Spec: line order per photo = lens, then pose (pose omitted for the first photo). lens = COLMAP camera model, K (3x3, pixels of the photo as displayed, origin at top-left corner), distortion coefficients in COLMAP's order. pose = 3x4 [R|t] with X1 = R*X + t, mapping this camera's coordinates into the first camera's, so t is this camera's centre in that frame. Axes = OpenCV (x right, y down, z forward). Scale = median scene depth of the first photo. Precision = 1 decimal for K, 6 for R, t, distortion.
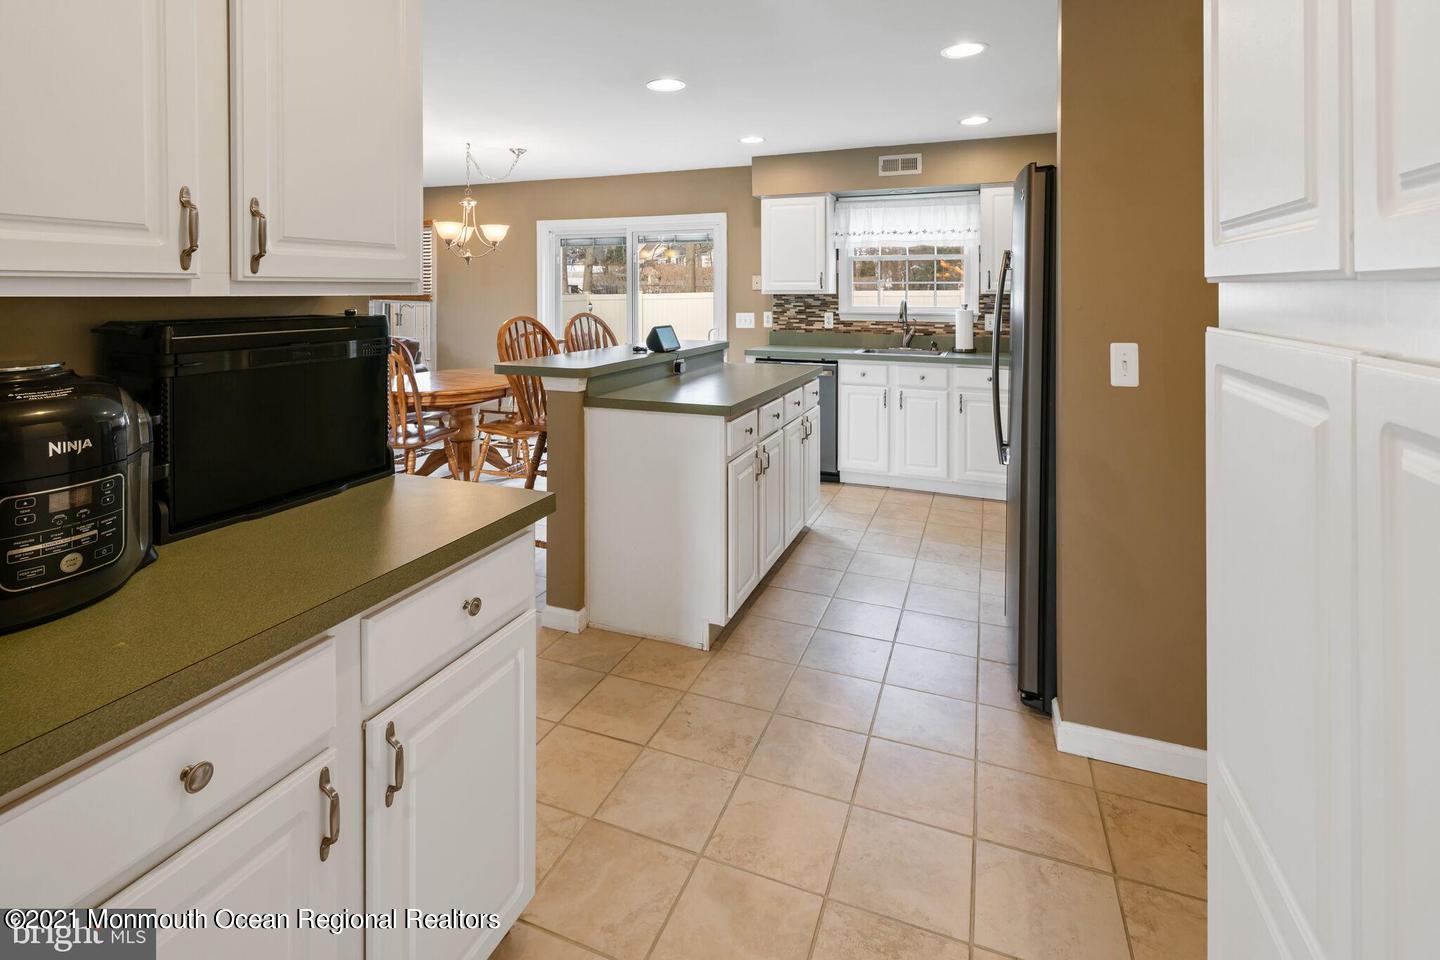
lens RADIAL K [[701.3, 0, 713.7], [0, 701.3, 295.8], [0, 0, 1]] dist [-0.000540, -0.000084]
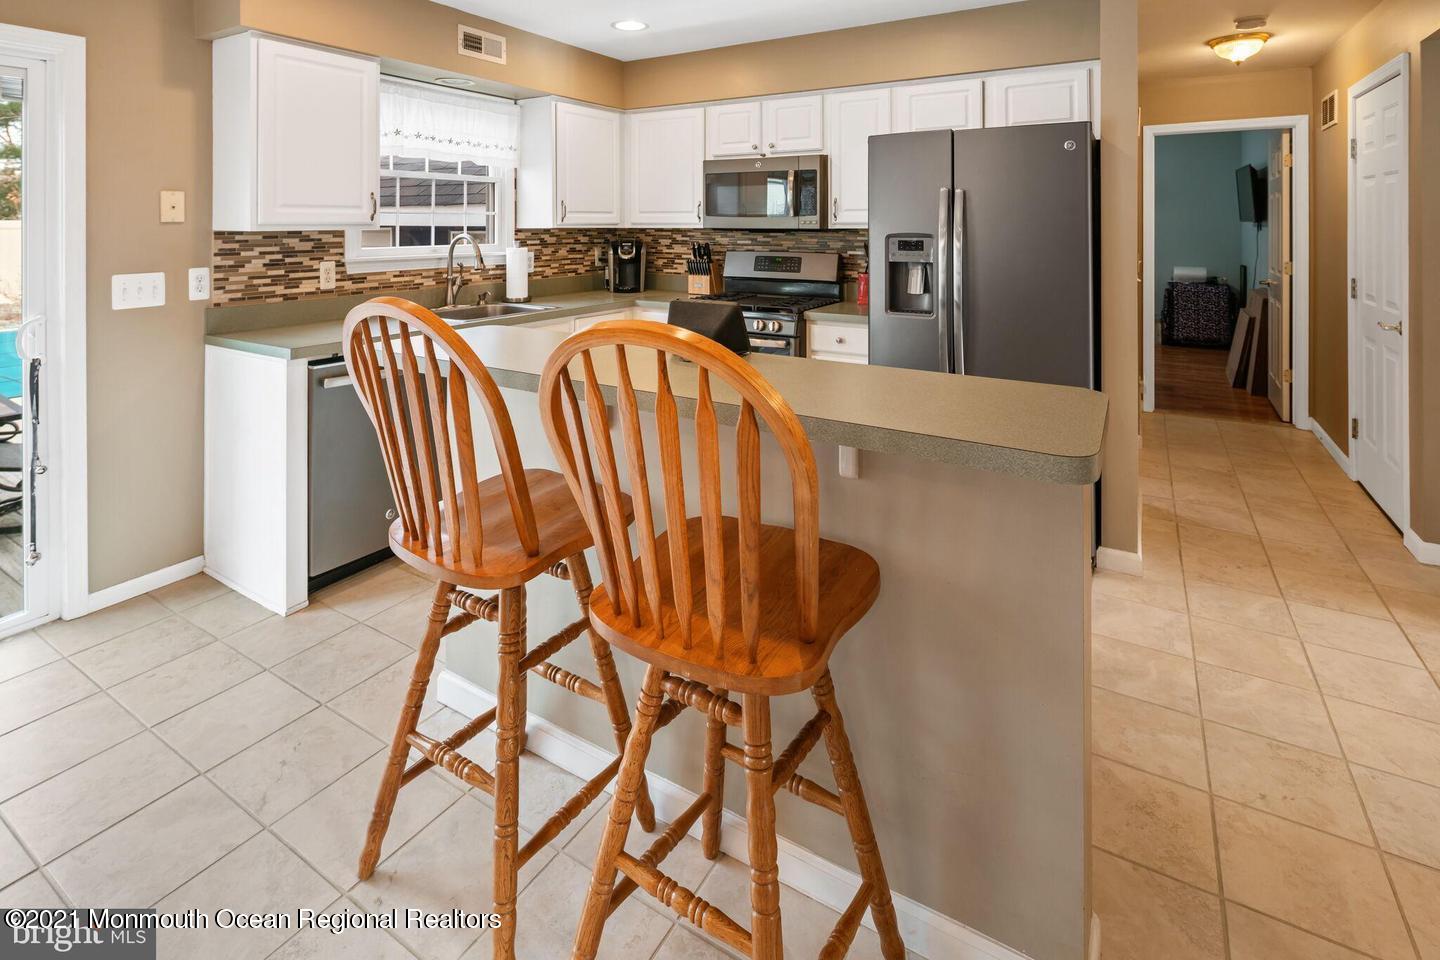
lens RADIAL K [[702.0, 0, 712.2], [0, 702.0, 226.3], [0, 0, 1]] dist [0.003909, -0.004205]
pose [[0.164091, -0.004537, 0.986435, -0.355438], [0.003331, 0.999986, 0.004046, -0.006813], [-0.986440, 0.002622, 0.164104, 0.597358]]
